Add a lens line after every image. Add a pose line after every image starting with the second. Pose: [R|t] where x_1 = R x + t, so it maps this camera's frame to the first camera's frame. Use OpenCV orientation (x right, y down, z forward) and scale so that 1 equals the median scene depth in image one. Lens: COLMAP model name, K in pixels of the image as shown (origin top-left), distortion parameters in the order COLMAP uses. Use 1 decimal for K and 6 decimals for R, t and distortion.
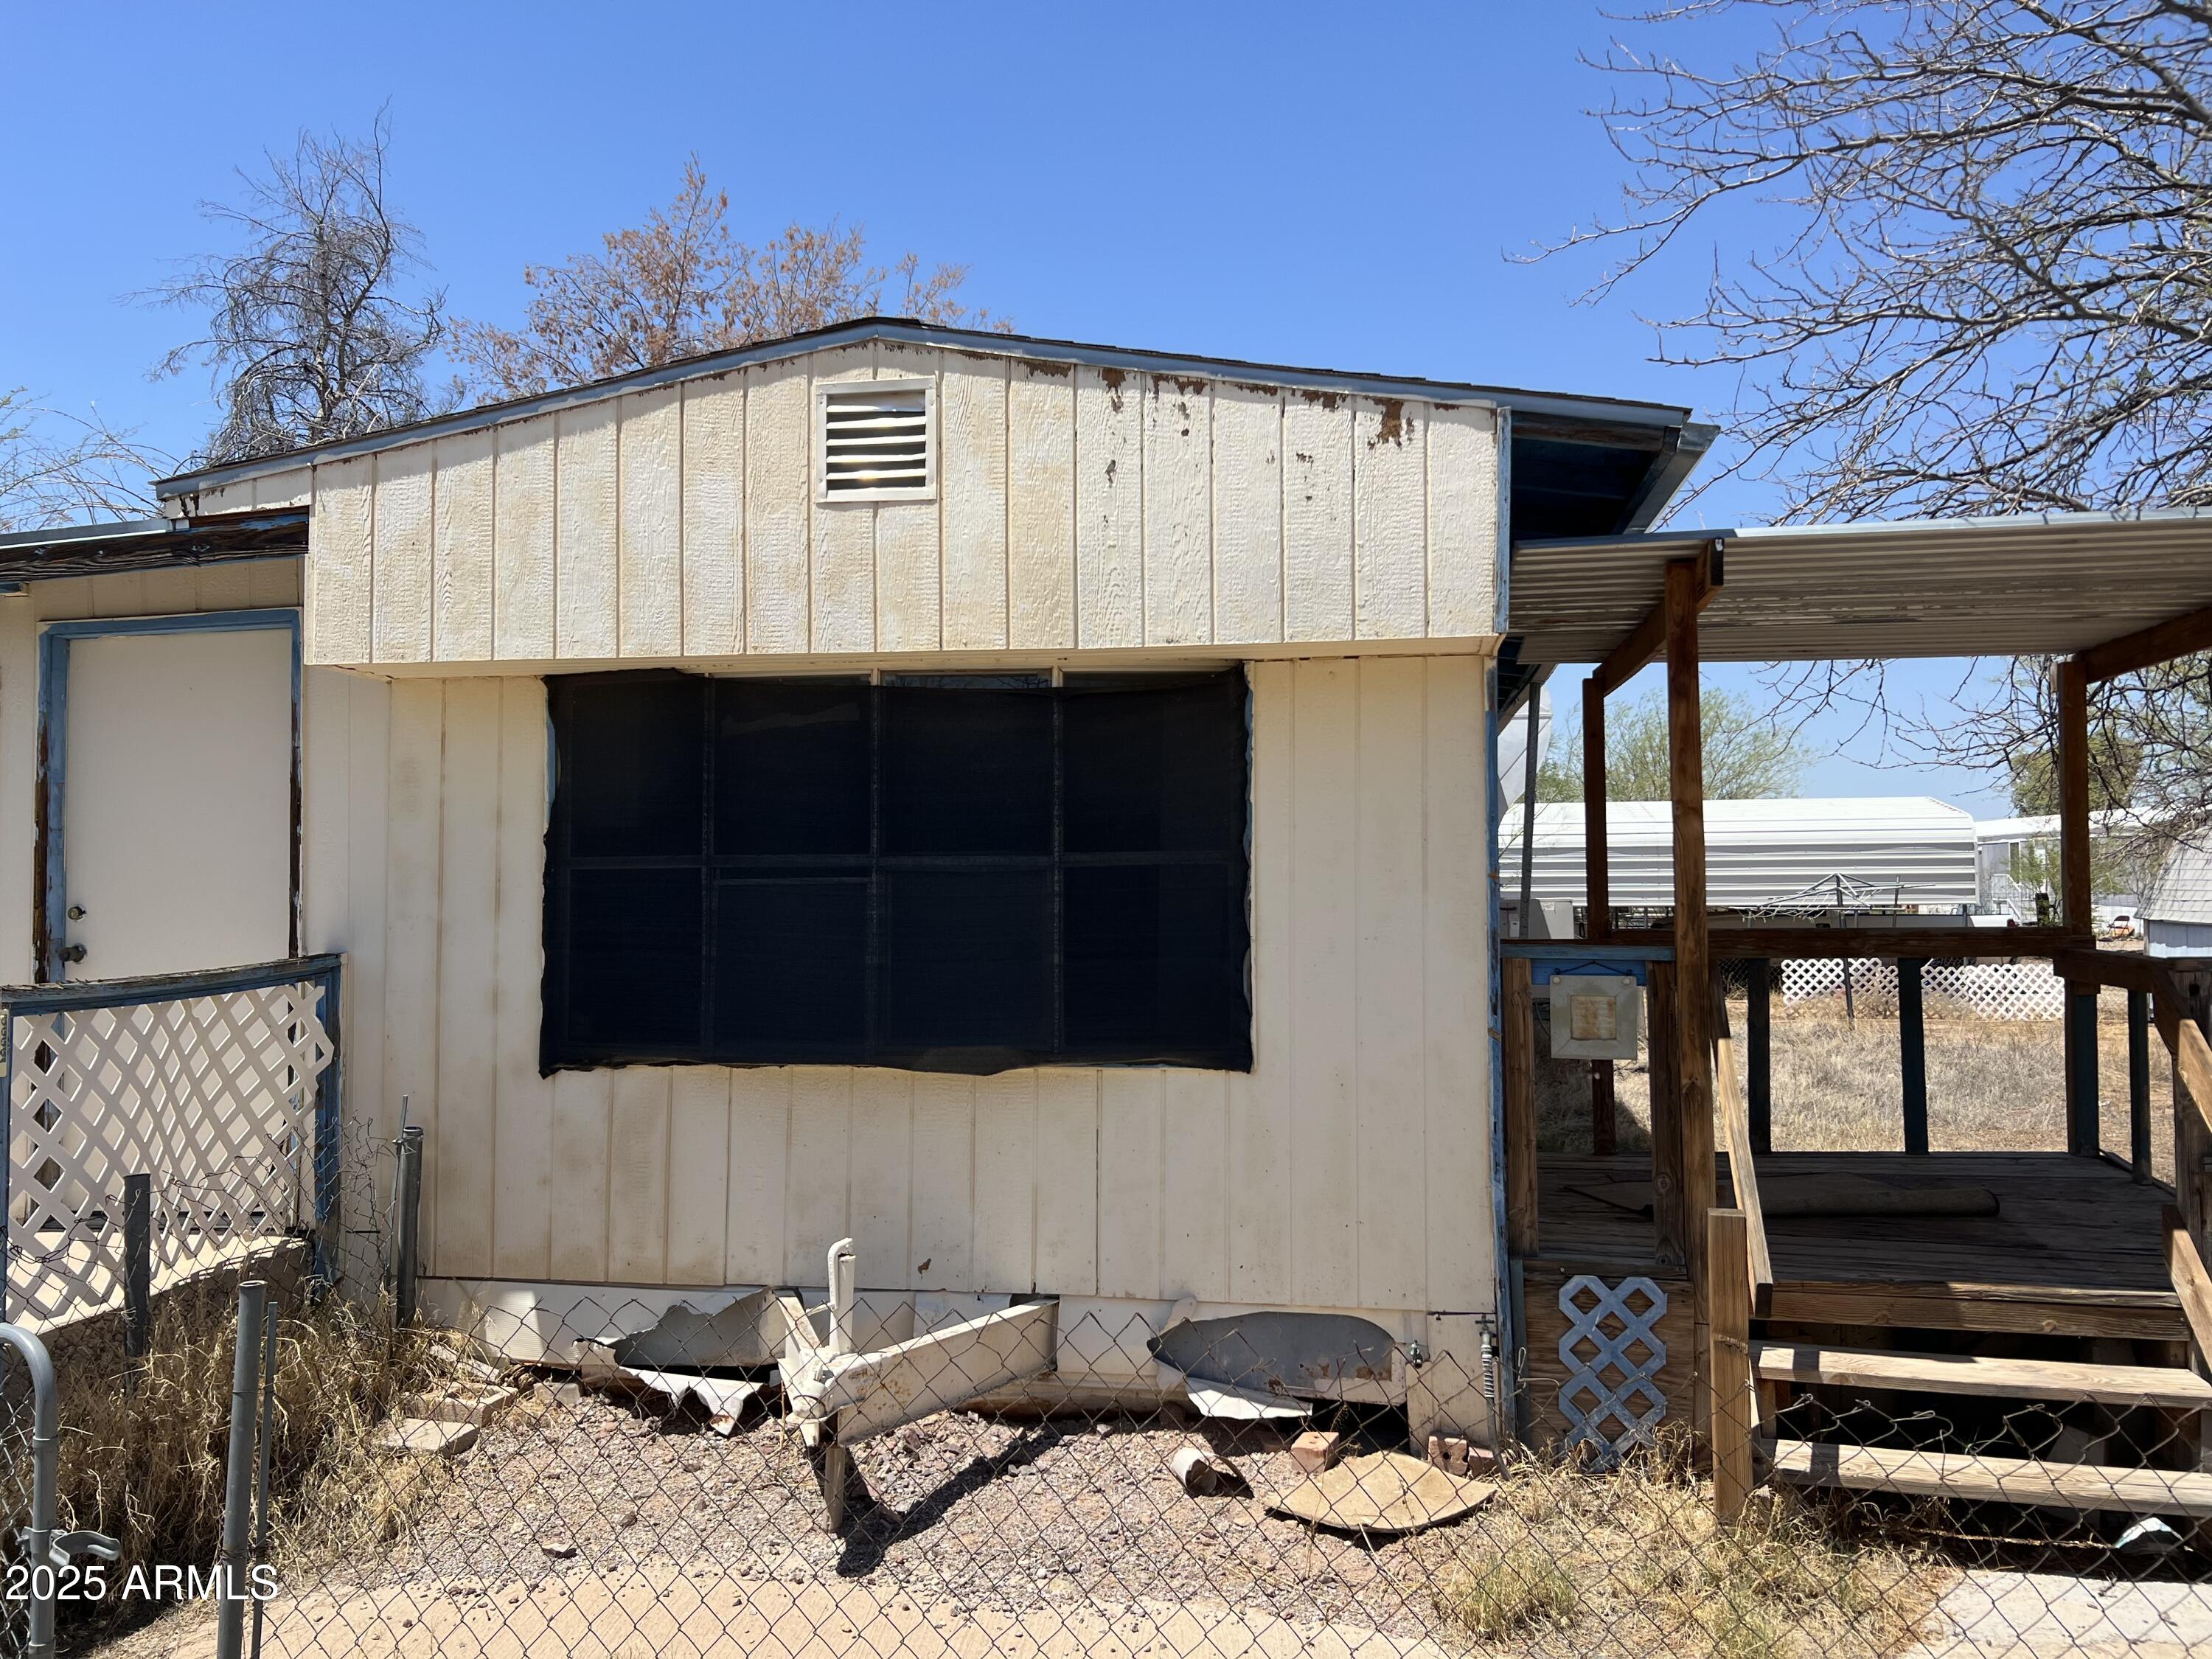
lens RADIAL K [[1644.6, 0, 1097.8], [0, 1644.6, 820.9], [0, 0, 1]] dist [0.041349, -0.068669]
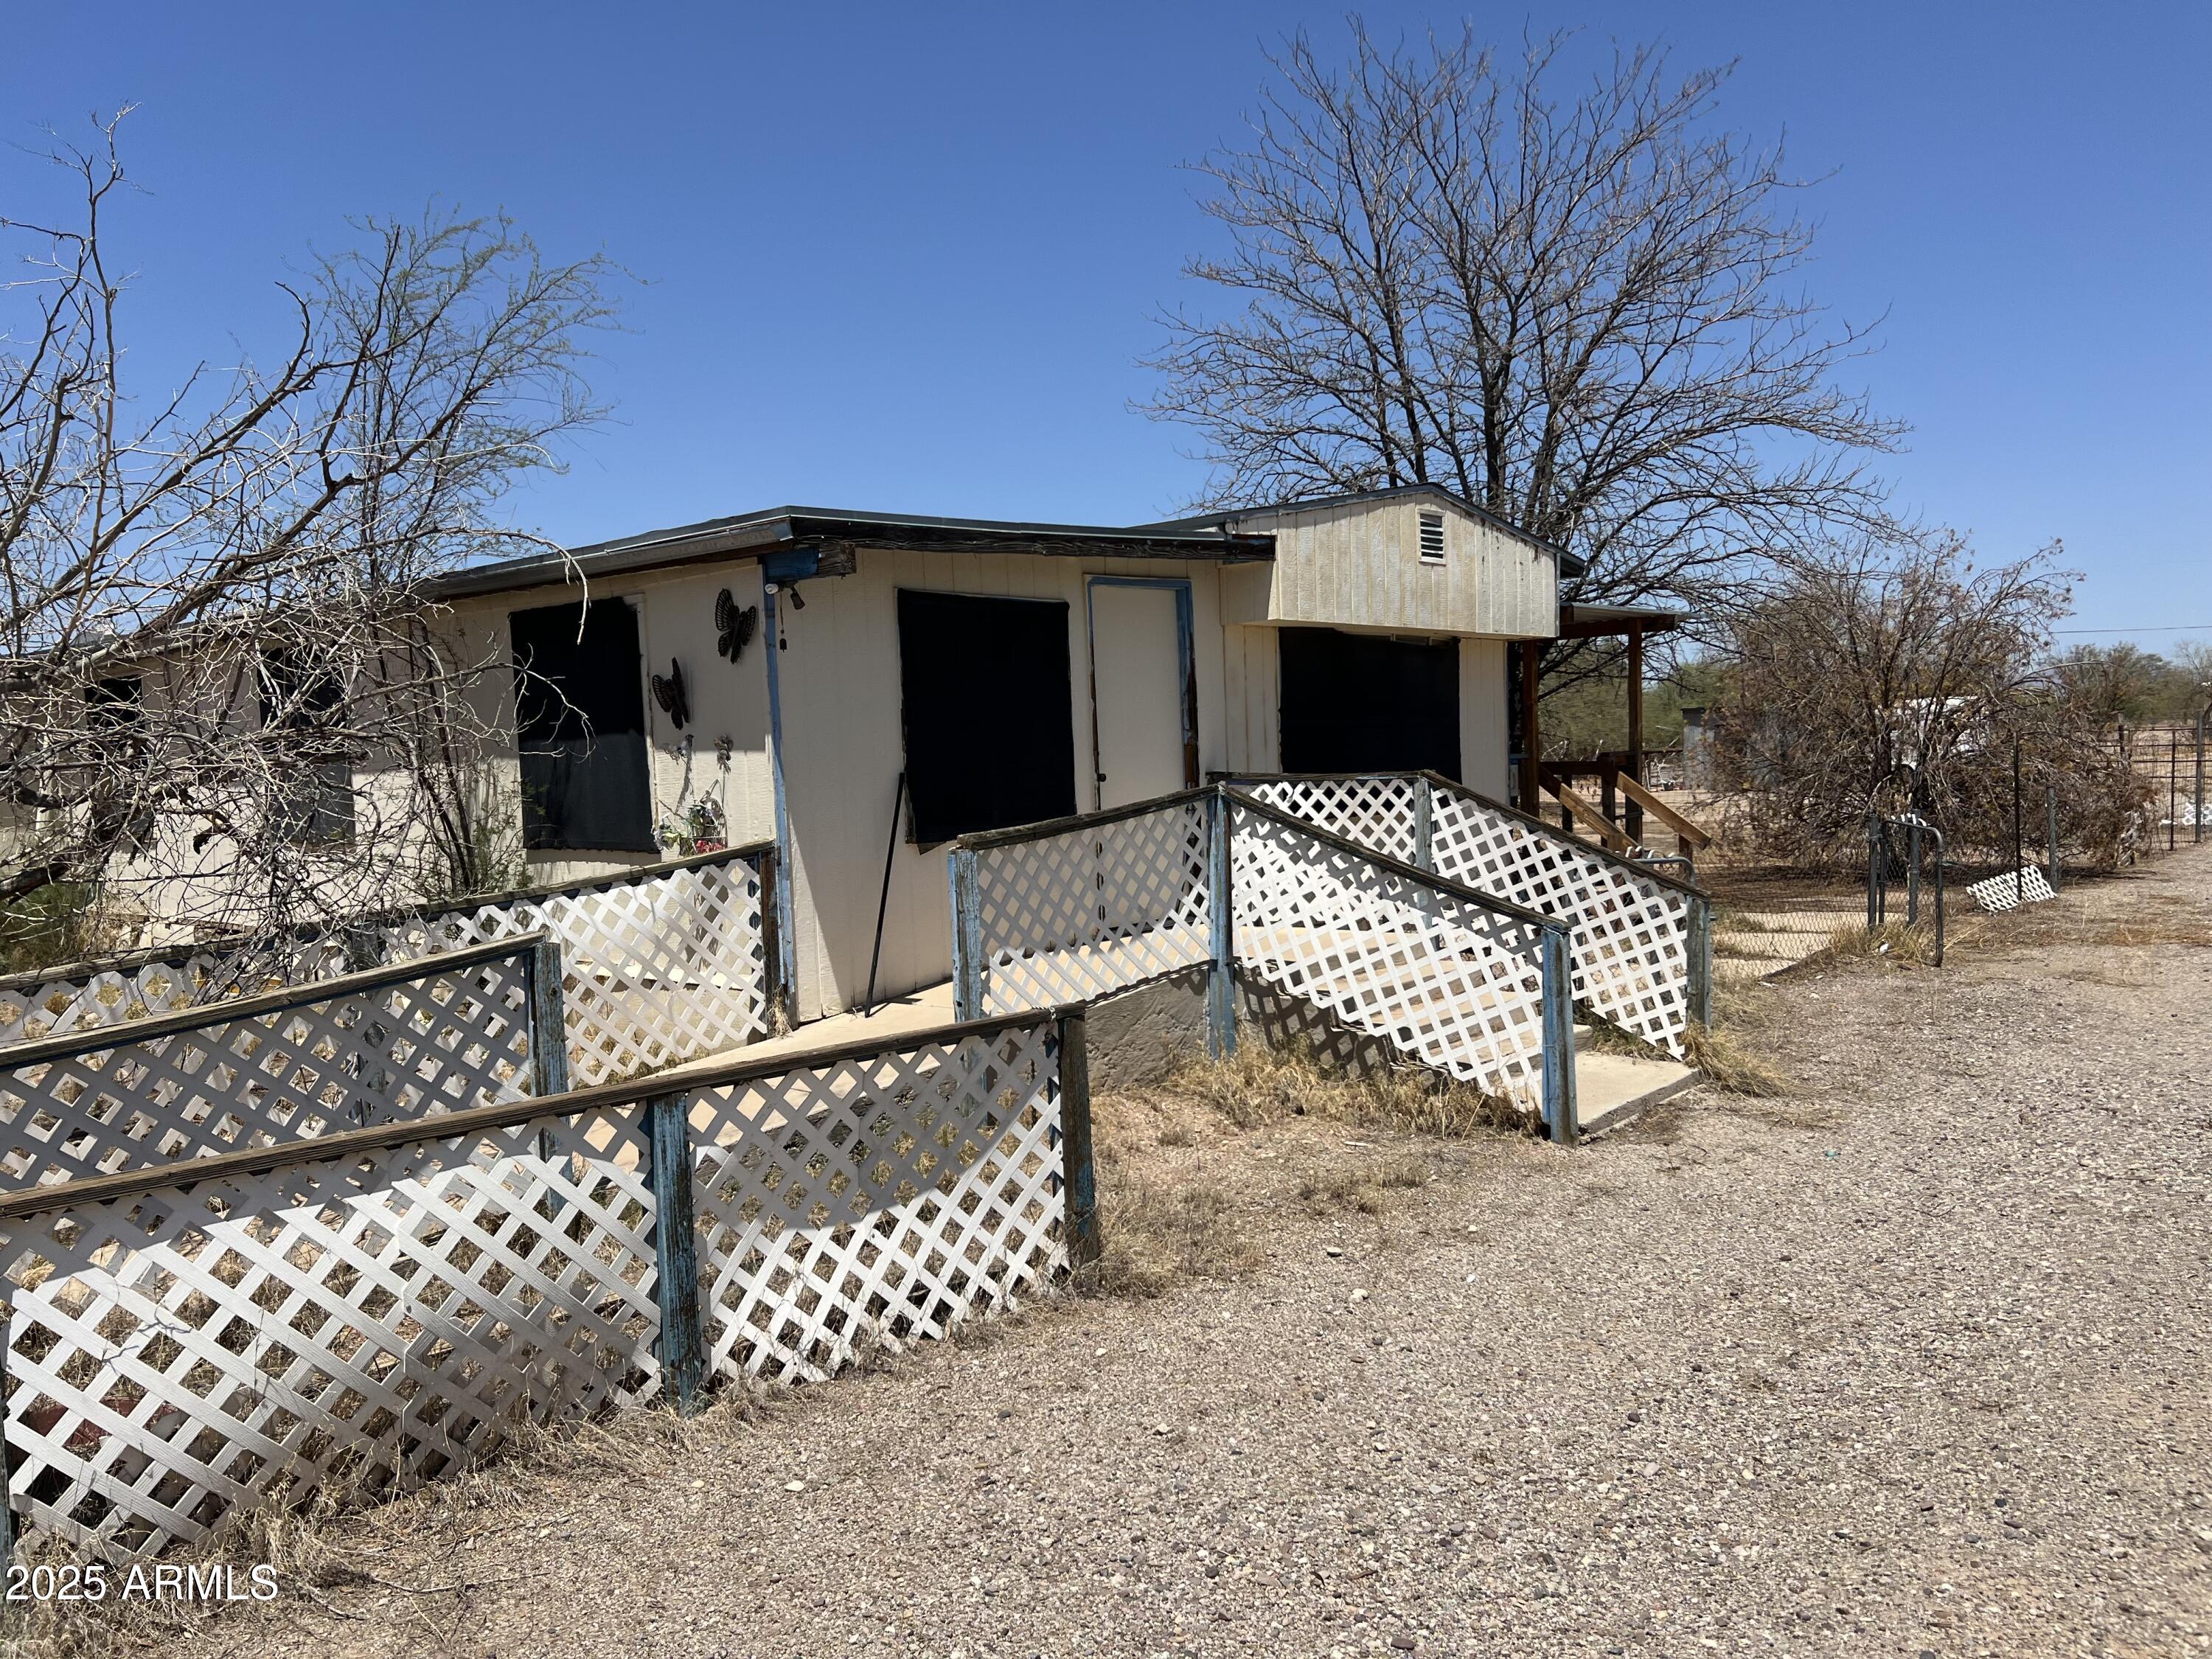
lens RADIAL K [[1644.6, 0, 1099.6], [0, 1644.6, 830.4], [0, 0, 1]] dist [0.041349, -0.068669]
pose [[0.469040, -0.074422, 0.880036, -2.436019], [0.020046, 0.997084, 0.073636, 0.000671], [-0.882949, -0.016897, 0.469164, 0.324868]]
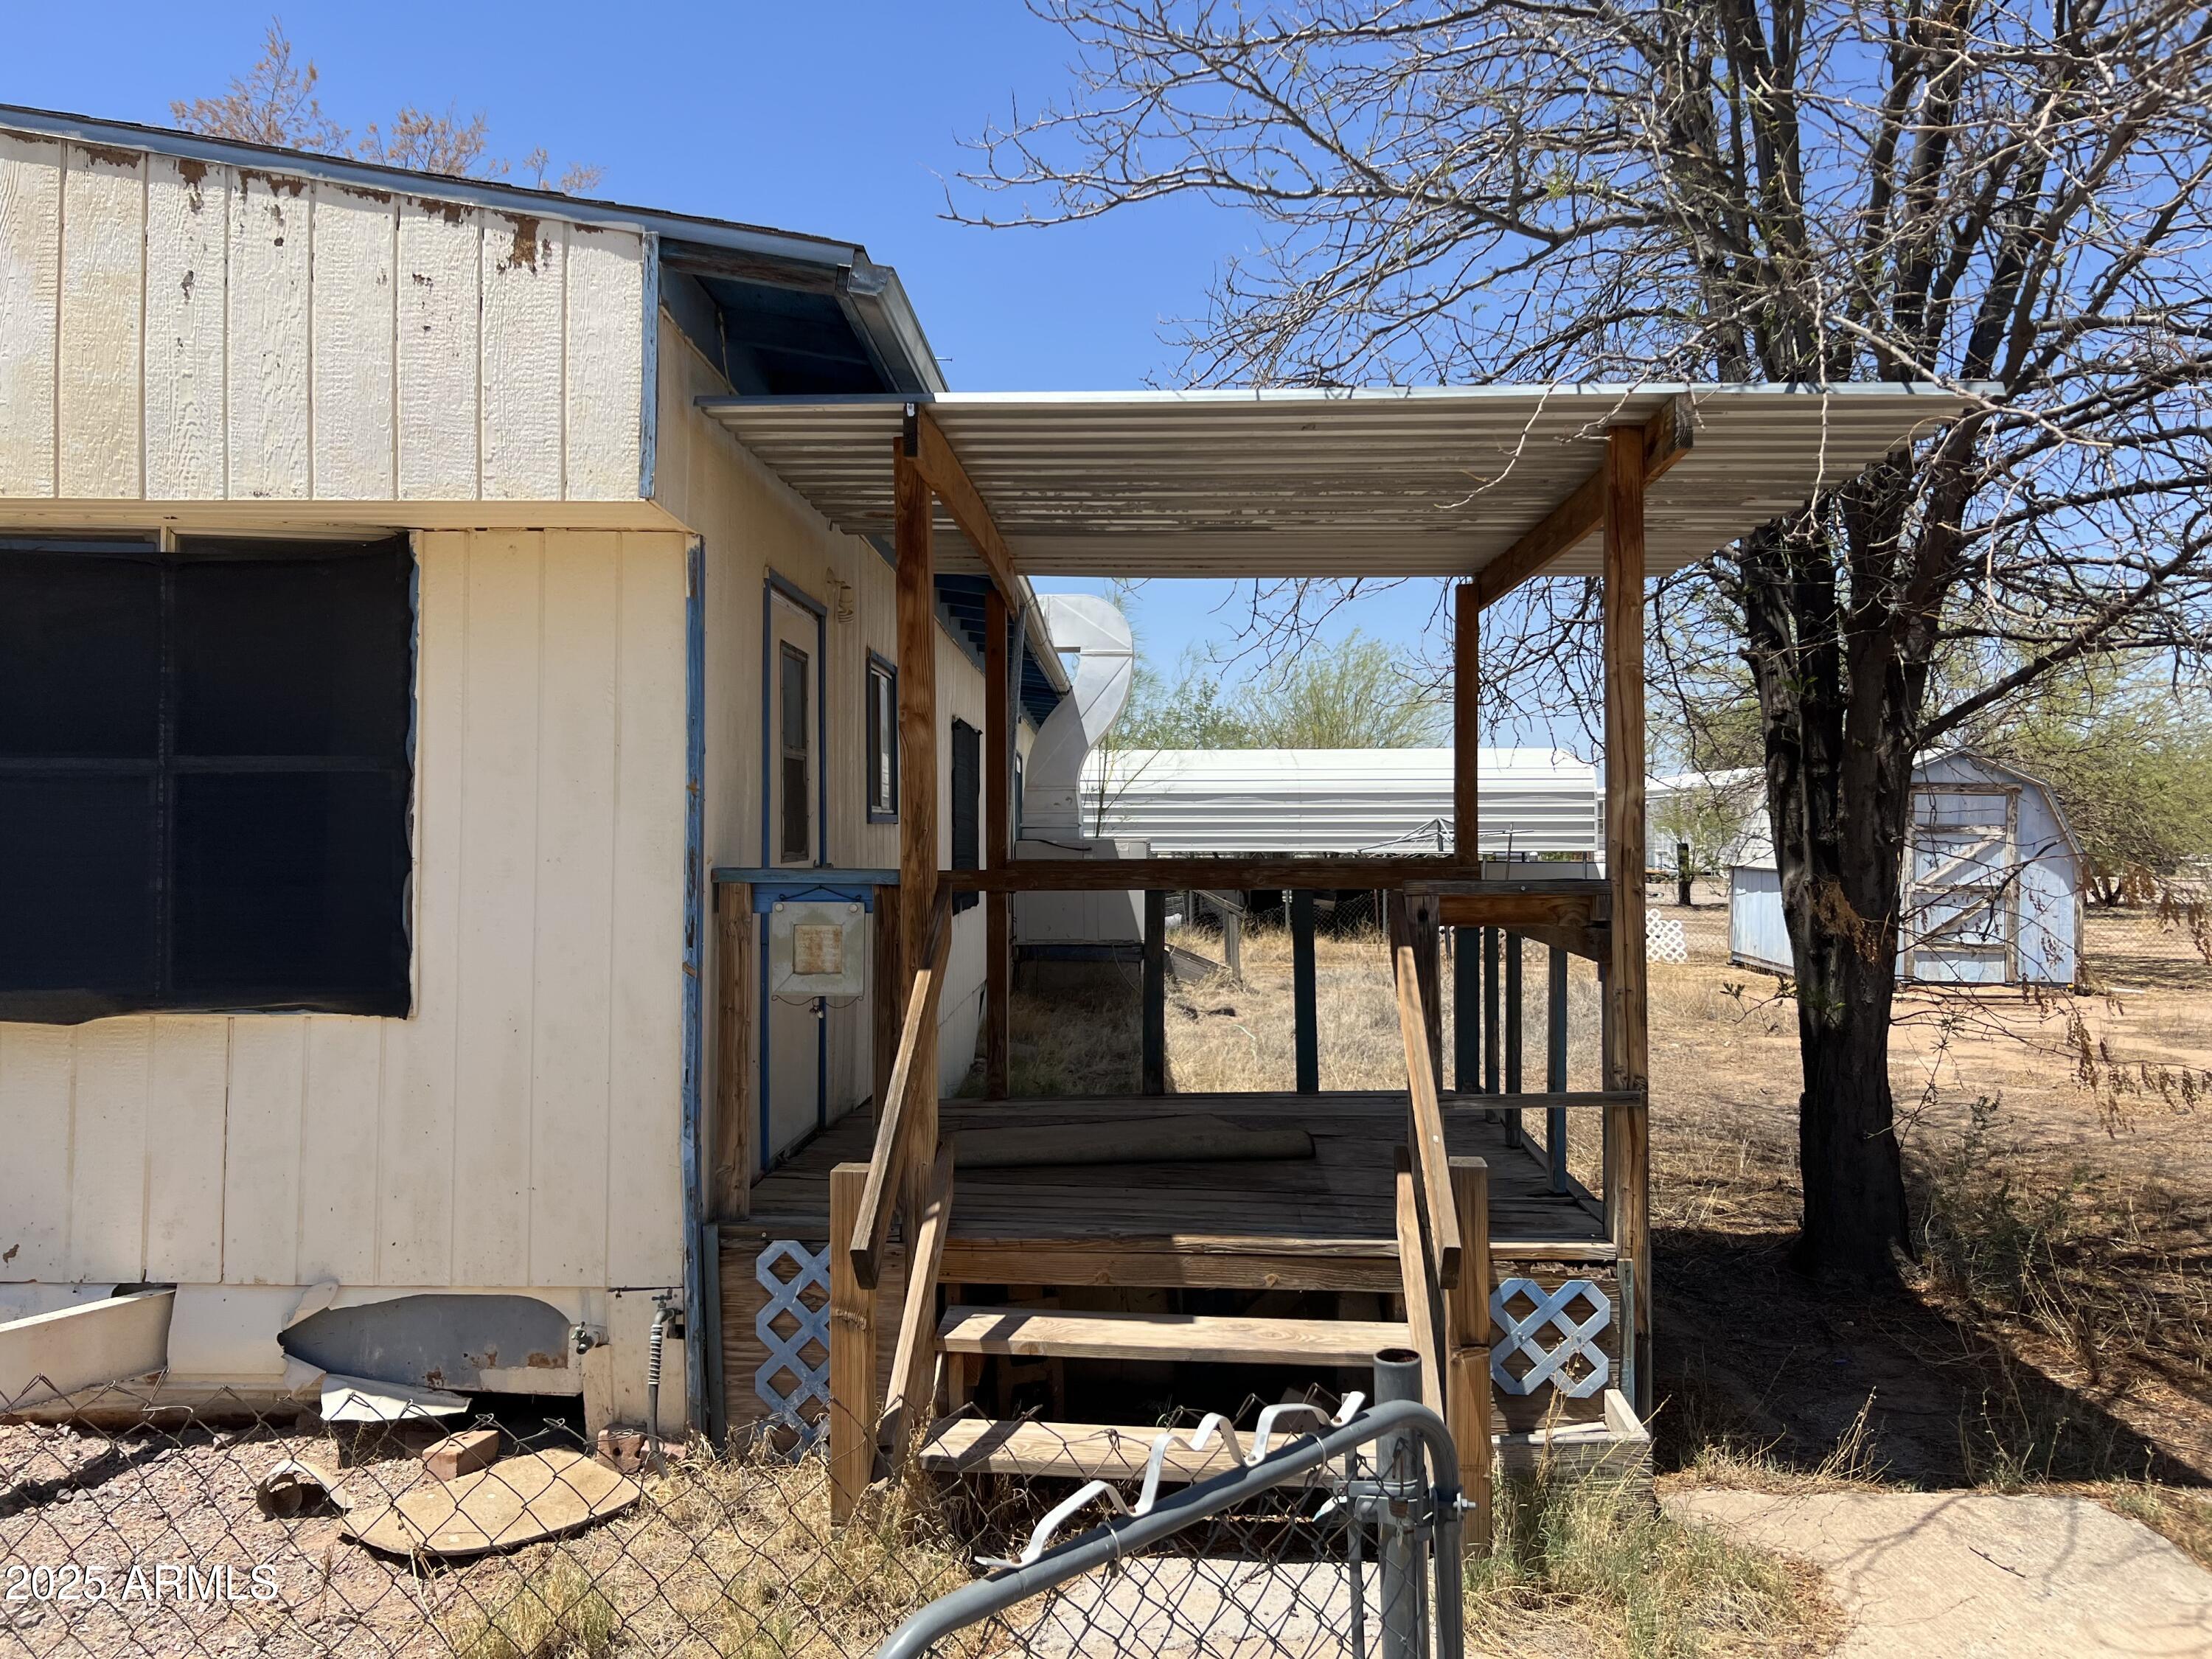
lens RADIAL K [[1644.6, 0, 1113.7], [0, 1644.6, 811.1], [0, 0, 1]] dist [0.041349, -0.068669]
pose [[0.987614, 0.009553, 0.156614, 0.327527], [-0.013304, 0.999649, 0.022922, 0.023296], [-0.156340, -0.024722, 0.987394, 0.108094]]
